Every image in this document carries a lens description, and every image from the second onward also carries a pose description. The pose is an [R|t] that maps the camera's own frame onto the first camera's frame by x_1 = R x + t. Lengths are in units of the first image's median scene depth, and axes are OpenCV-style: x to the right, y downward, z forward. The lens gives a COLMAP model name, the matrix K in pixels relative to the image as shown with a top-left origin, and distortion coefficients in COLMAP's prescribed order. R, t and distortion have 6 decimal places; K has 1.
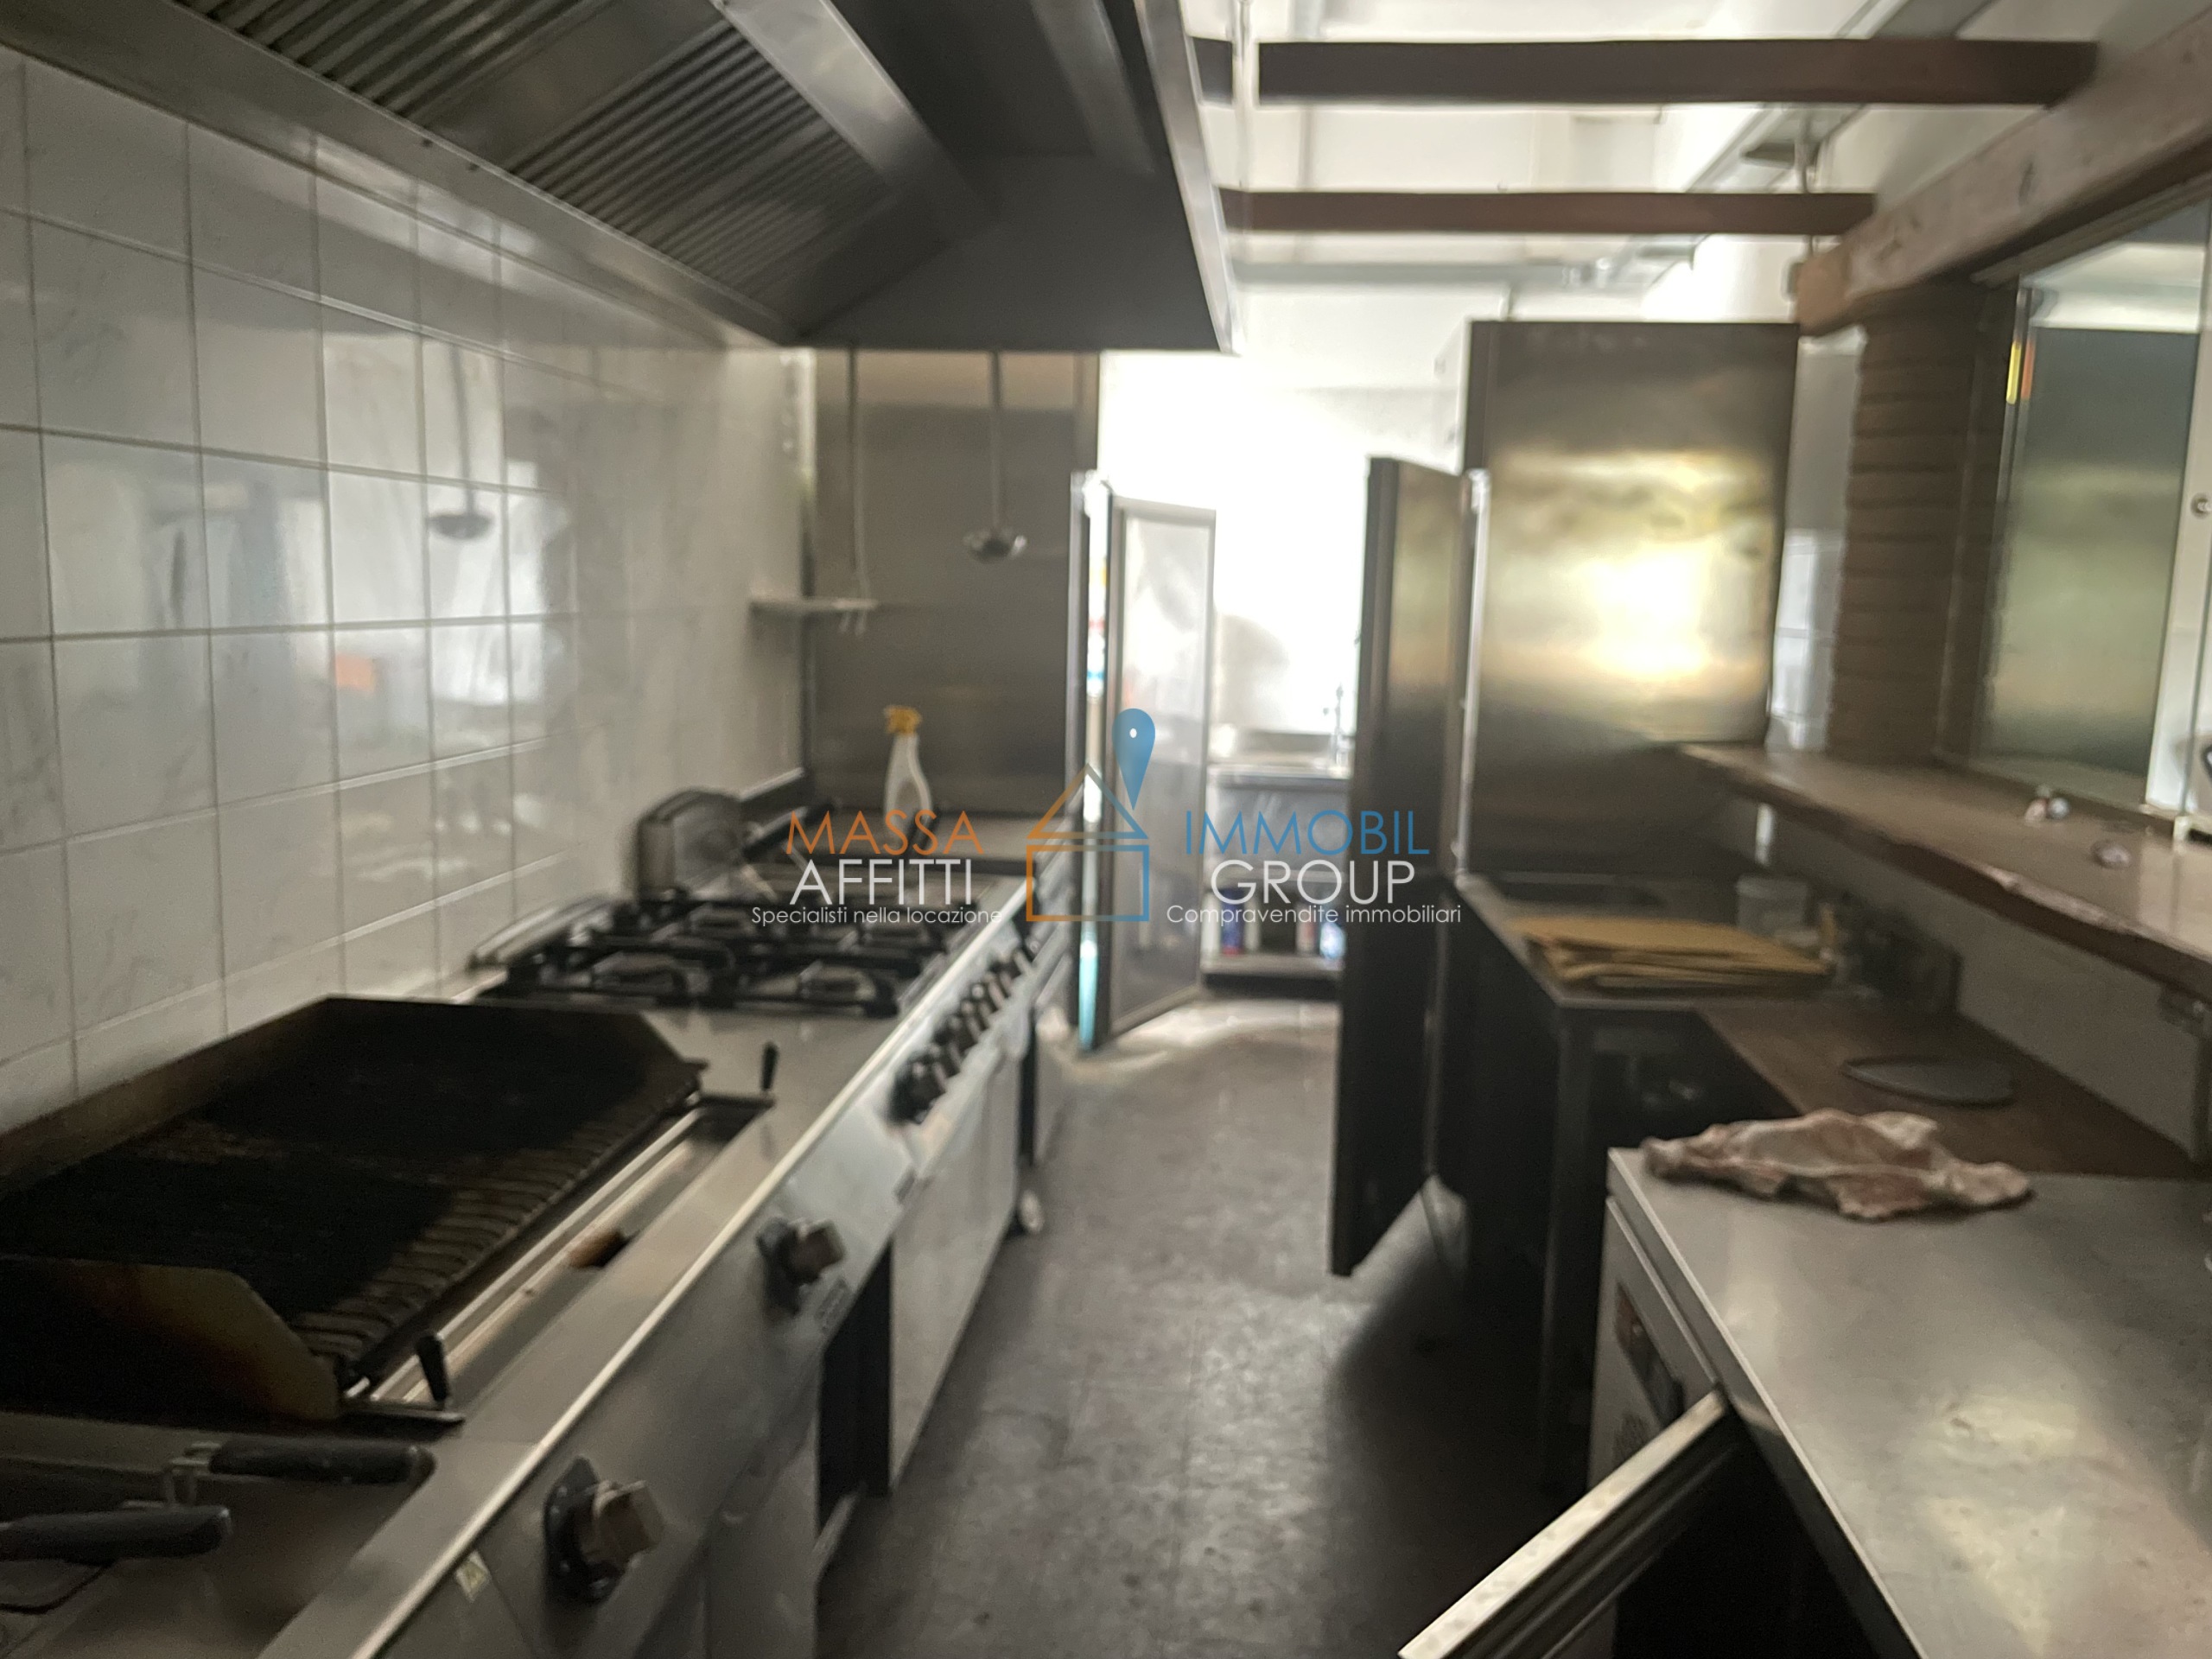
lens RADIAL K [[1648.3, 0, 1106.0], [0, 1648.3, 829.5], [0, 0, 1]] dist [-0.002083, -0.049683]
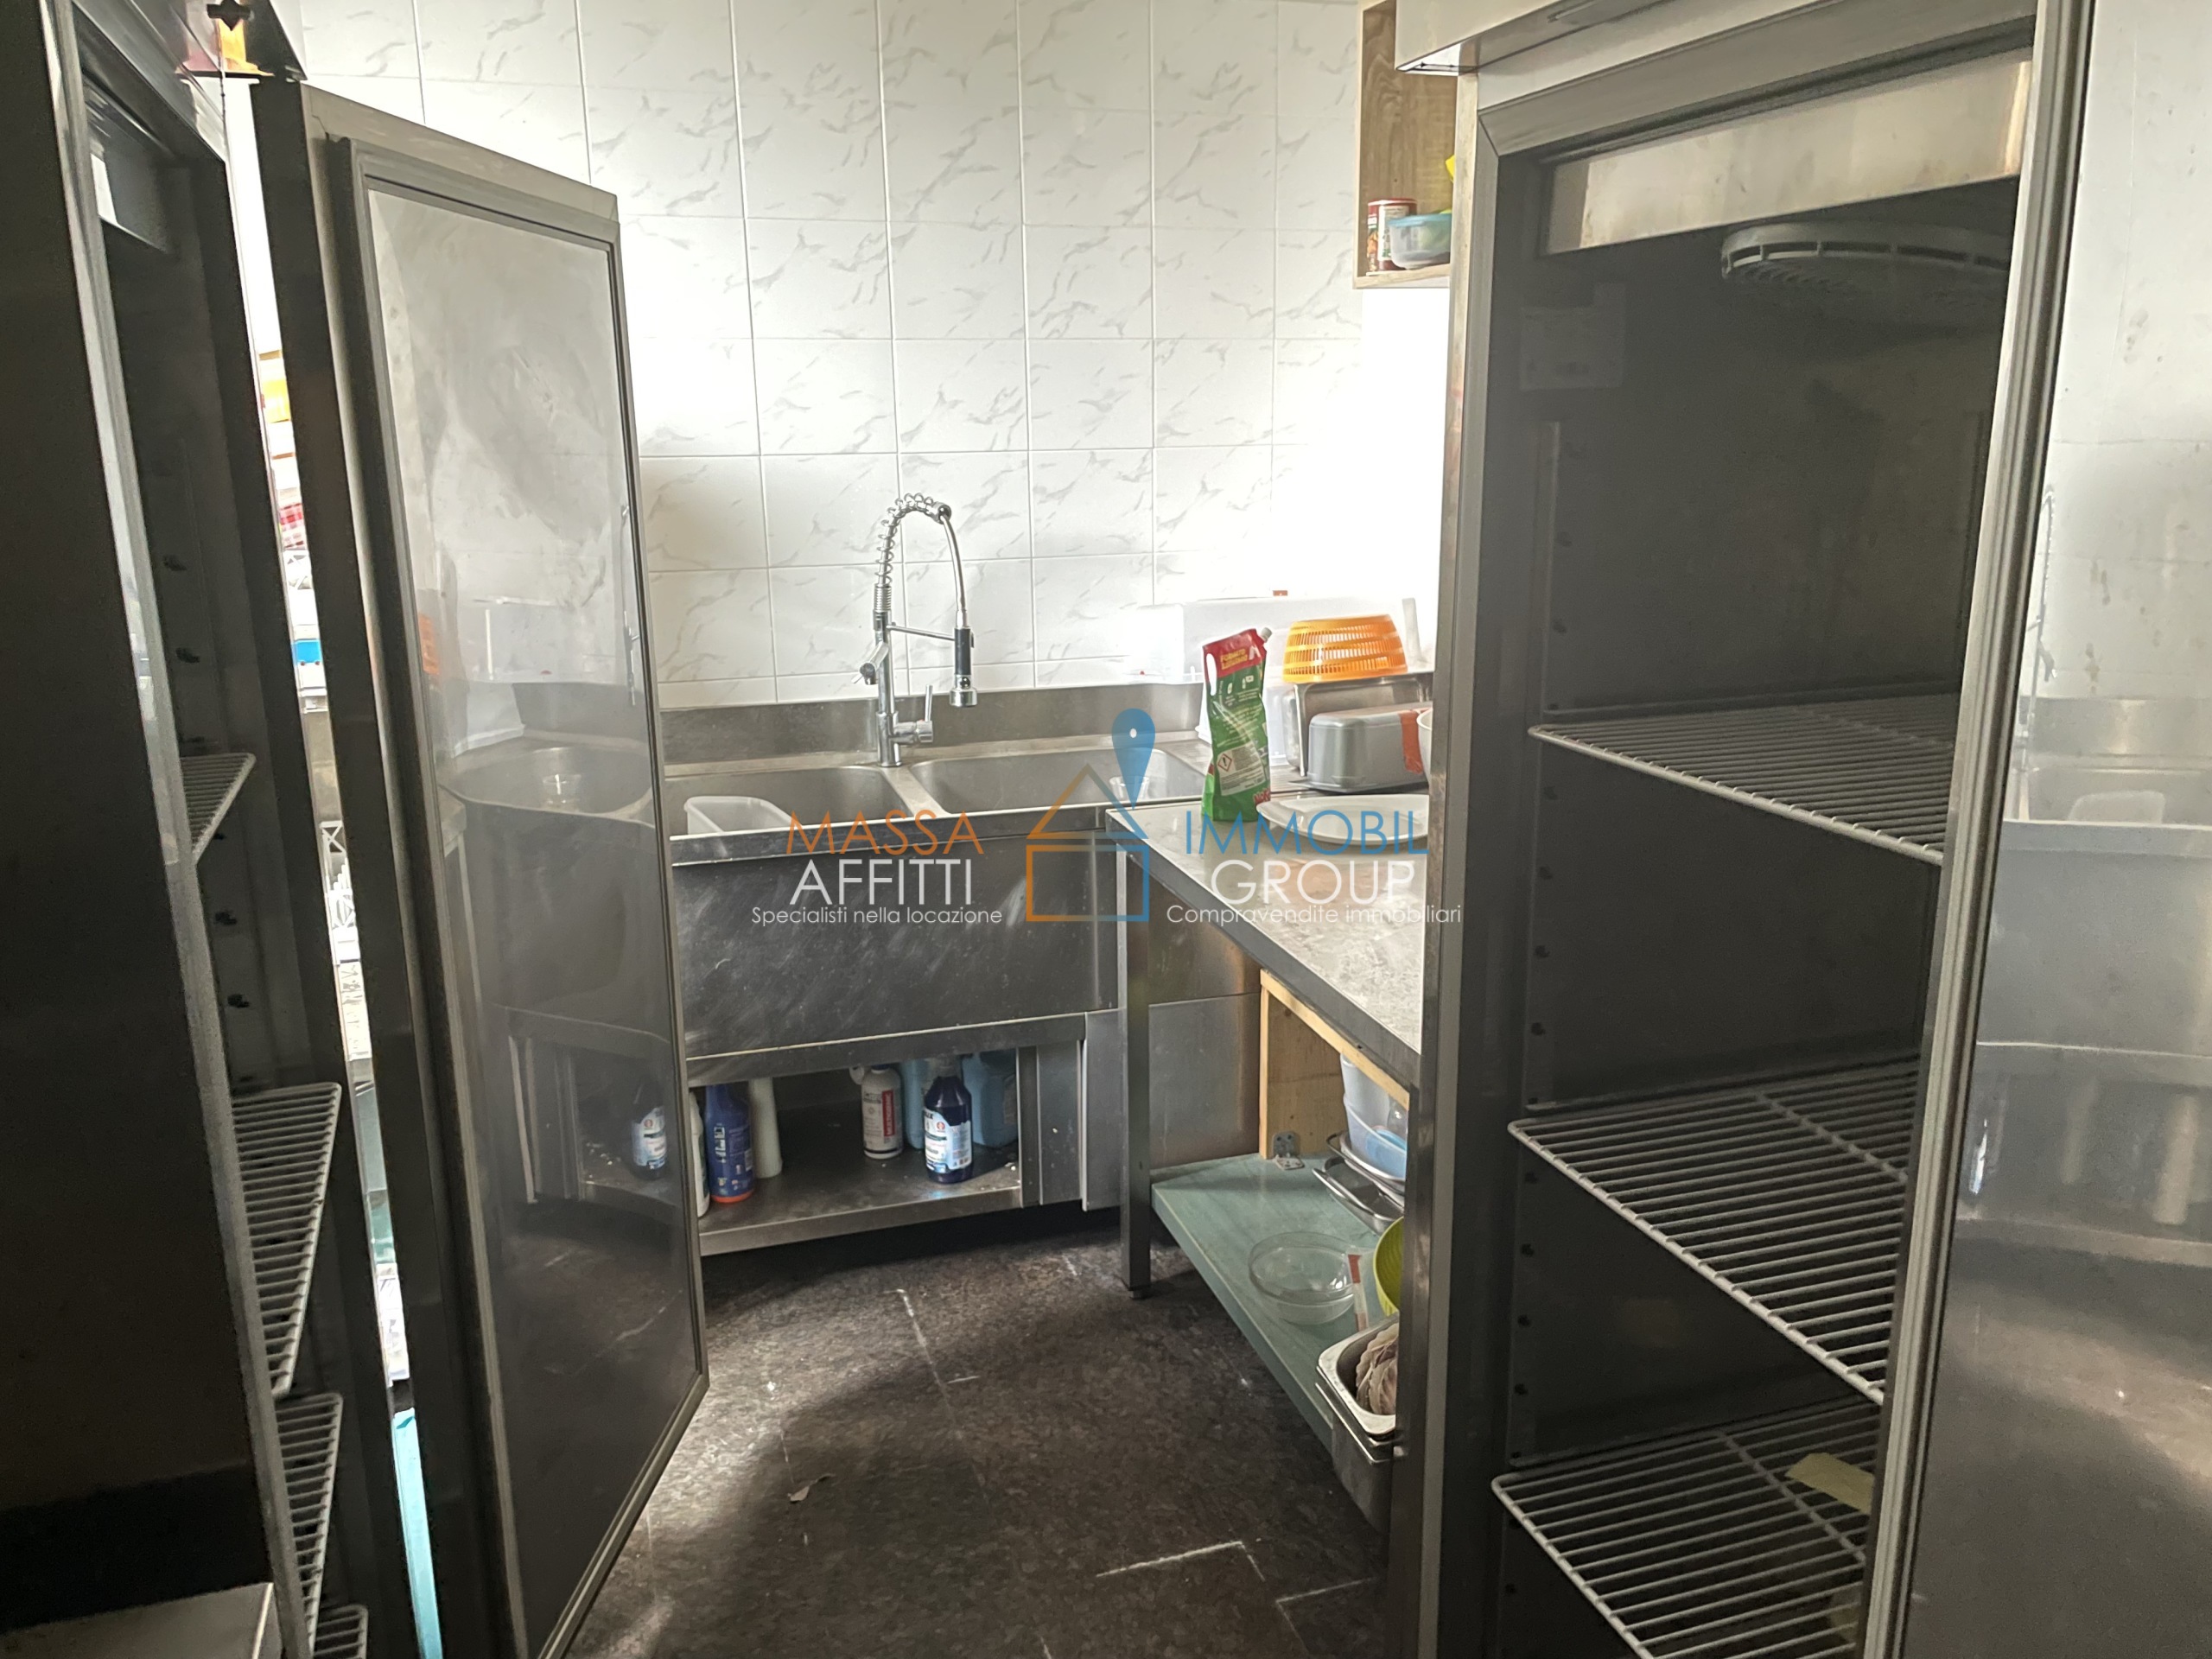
lens RADIAL K [[1648.3, 0, 1106.0], [0, 1648.3, 829.5], [0, 0, 1]] dist [-0.002083, -0.049683]
pose [[0.915339, -0.130521, 0.380945, 0.008289], [0.093312, 0.989014, 0.114649, -0.080841], [-0.391724, -0.069396, 0.917462, 0.580693]]
